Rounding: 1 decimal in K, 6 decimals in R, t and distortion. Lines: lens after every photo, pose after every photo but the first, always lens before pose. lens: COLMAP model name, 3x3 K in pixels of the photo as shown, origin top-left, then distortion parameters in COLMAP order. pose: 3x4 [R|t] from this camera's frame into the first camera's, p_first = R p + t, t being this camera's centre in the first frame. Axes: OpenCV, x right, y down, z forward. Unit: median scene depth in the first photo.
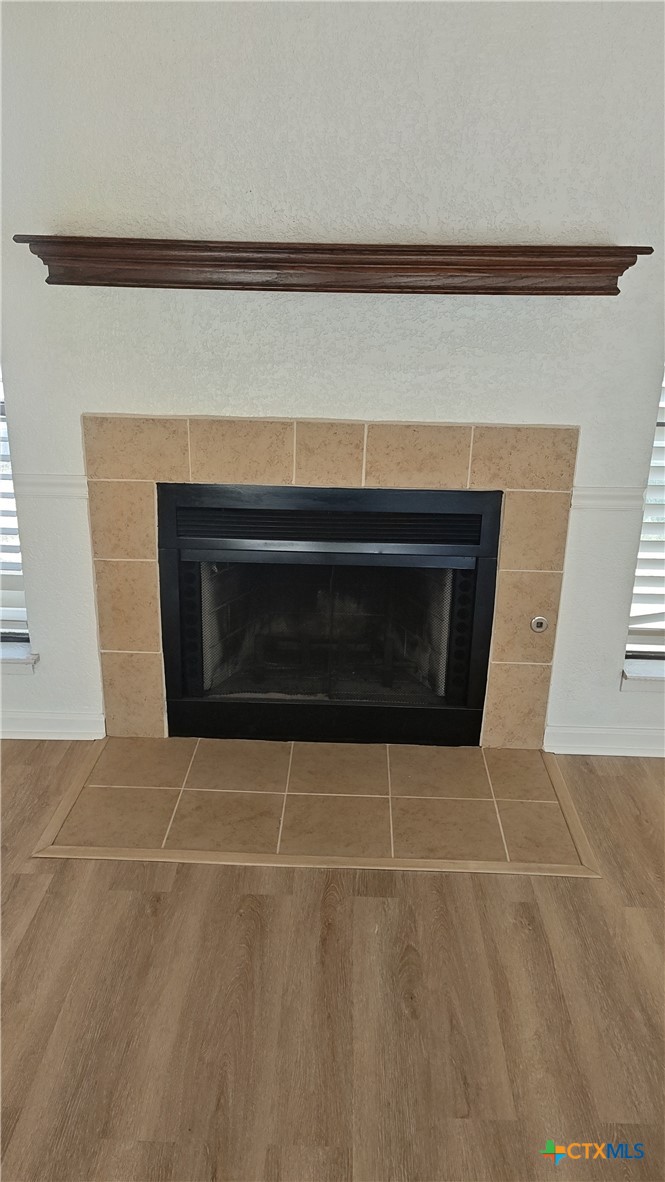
lens RADIAL K [[911.5, 0, 336.5], [0, 911.5, 589.2], [0, 0, 1]] dist [0.010567, 0.001860]
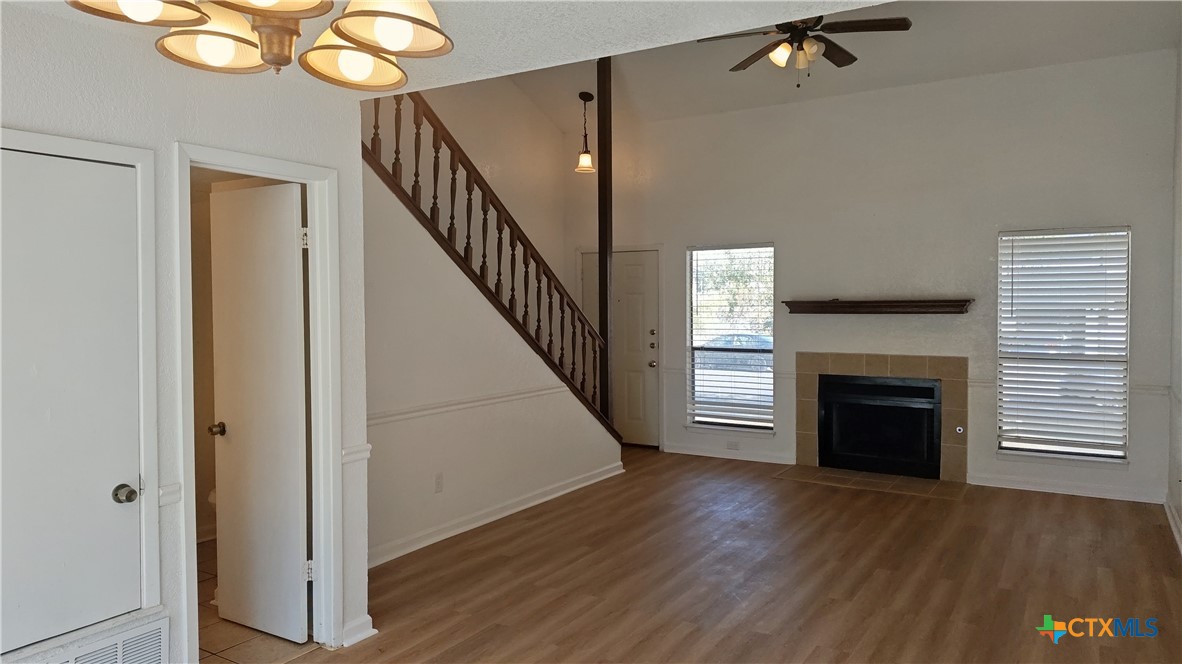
lens RADIAL K [[798.3, 0, 588.9], [0, 798.3, 326.7], [0, 0, 1]] dist [0.043837, -0.052155]
pose [[0.864379, -0.009117, -0.502757, 0.498916], [-0.143345, 0.953881, -0.263748, 0.560602], [0.481975, 0.300047, 0.823208, -1.665519]]
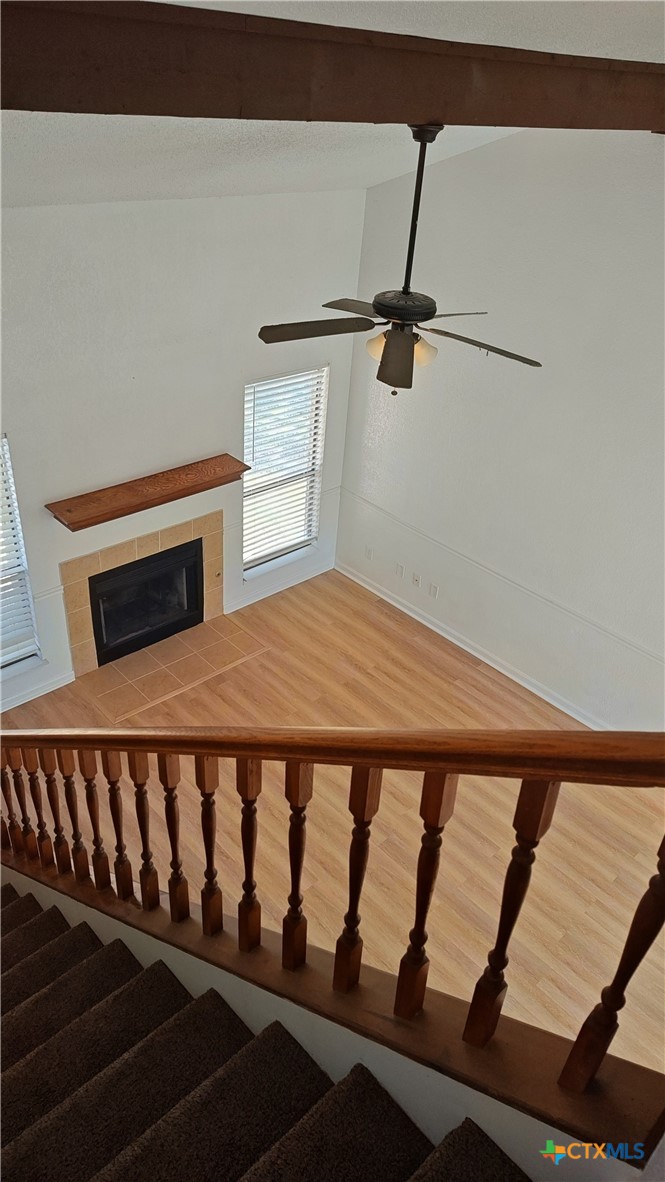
lens RADIAL K [[798.3, 0, 334.2], [0, 798.3, 592.0], [0, 0, 1]] dist [0.043837, -0.052155]
pose [[0.711073, -0.362304, 0.602587, -1.056955], [0.189601, 0.924077, 0.331864, -0.681500], [-0.677073, -0.121729, 0.725779, -1.052464]]
